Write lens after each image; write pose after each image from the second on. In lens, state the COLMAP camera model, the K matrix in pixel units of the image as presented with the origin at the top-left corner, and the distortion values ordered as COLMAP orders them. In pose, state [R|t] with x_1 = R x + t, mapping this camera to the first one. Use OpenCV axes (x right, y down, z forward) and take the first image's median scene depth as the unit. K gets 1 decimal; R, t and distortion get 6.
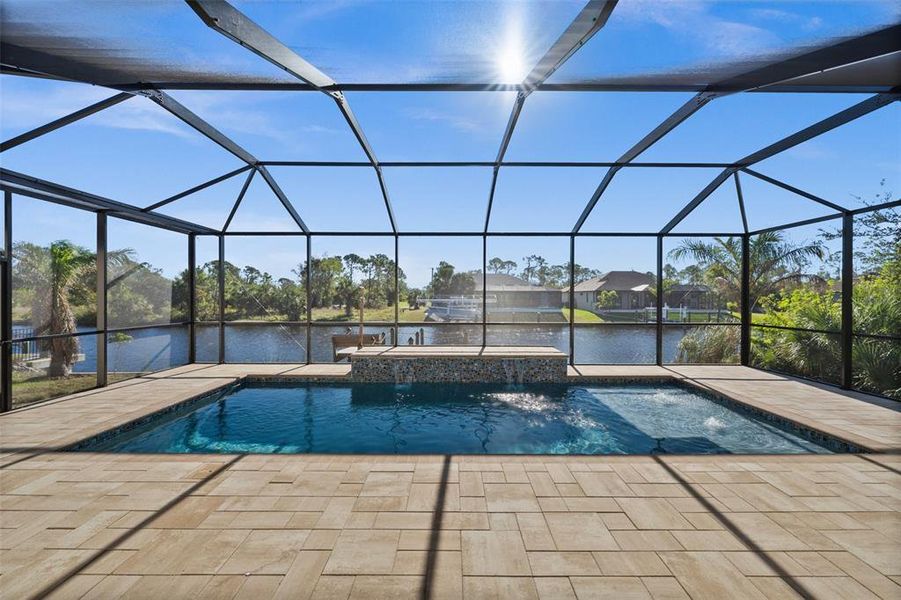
lens RADIAL K [[364.0, 0, 450.5], [0, 364.0, 300.0], [0, 0, 1]] dist [-0.001035, -0.000459]
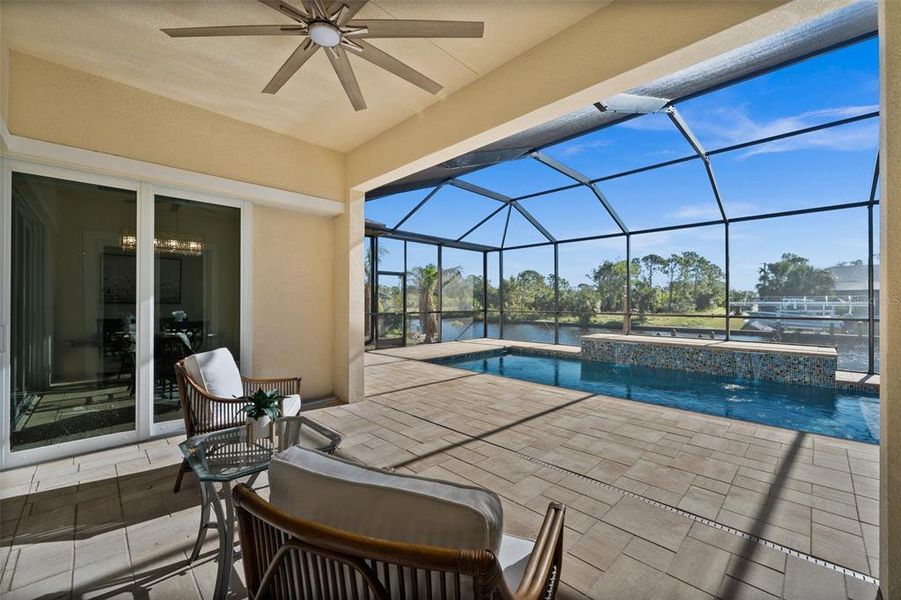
lens RADIAL K [[364.0, 0, 450.5], [0, 364.0, 300.0], [0, 0, 1]] dist [-0.001035, -0.000459]
pose [[0.707347, -0.005171, -0.706847, 0.249759], [-0.005060, 0.999911, -0.012378, 0.037612], [0.706848, 0.012333, 0.707258, -0.164030]]
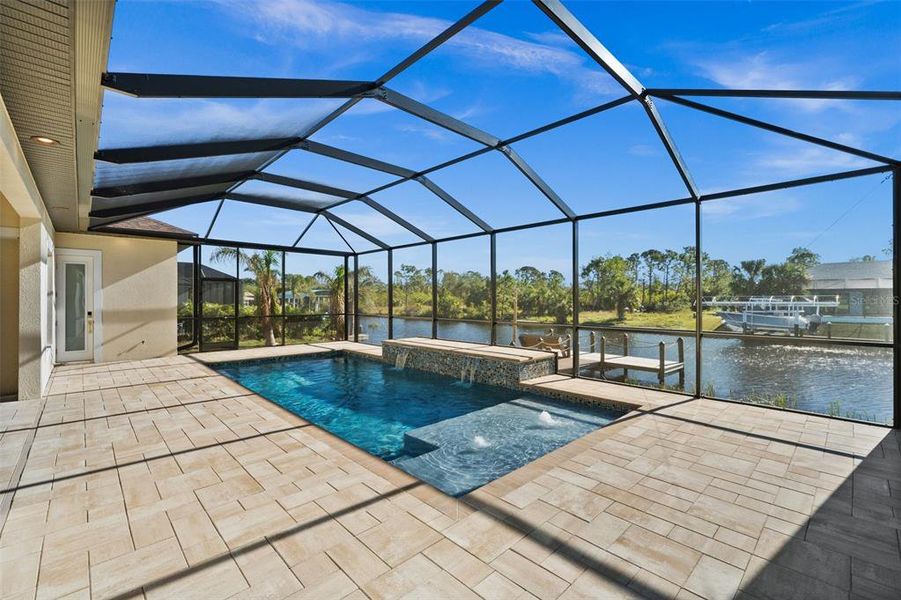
lens RADIAL K [[386.4, 0, 450.5], [0, 386.4, 300.0], [0, 0, 1]] dist [-0.001585, -0.000487]
pose [[0.692223, -0.000335, -0.721684, 0.768159], [-0.005169, 0.999972, -0.005421, 0.010304], [0.721665, 0.007483, 0.692202, 0.192704]]
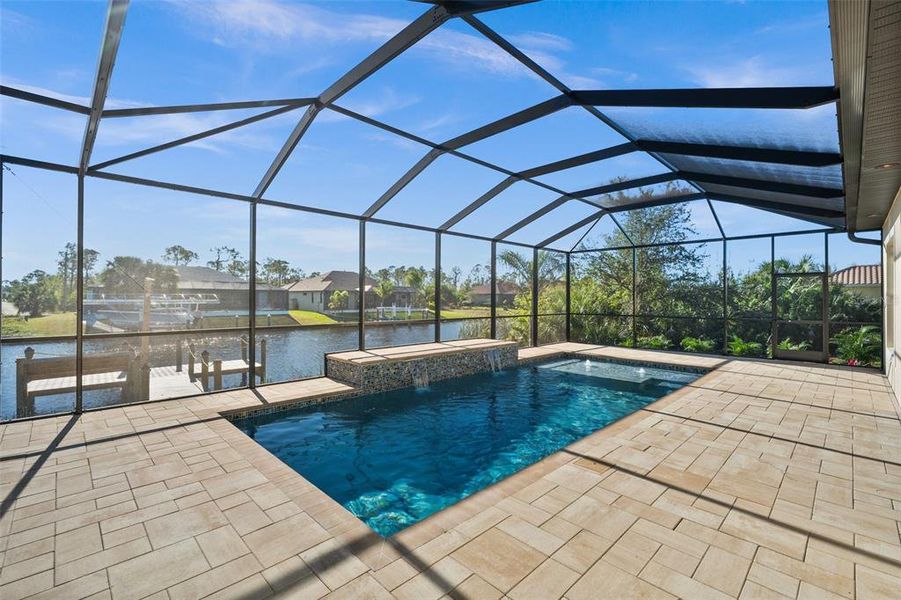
lens RADIAL K [[398.1, 0, 450.5], [0, 398.1, 300.0], [0, 0, 1]] dist [0.000037, -0.000208]
pose [[0.709110, -0.002953, 0.705092, -0.656174], [0.004980, 0.999987, -0.000820, 0.011127], [-0.705081, 0.004093, 0.709115, 0.198659]]
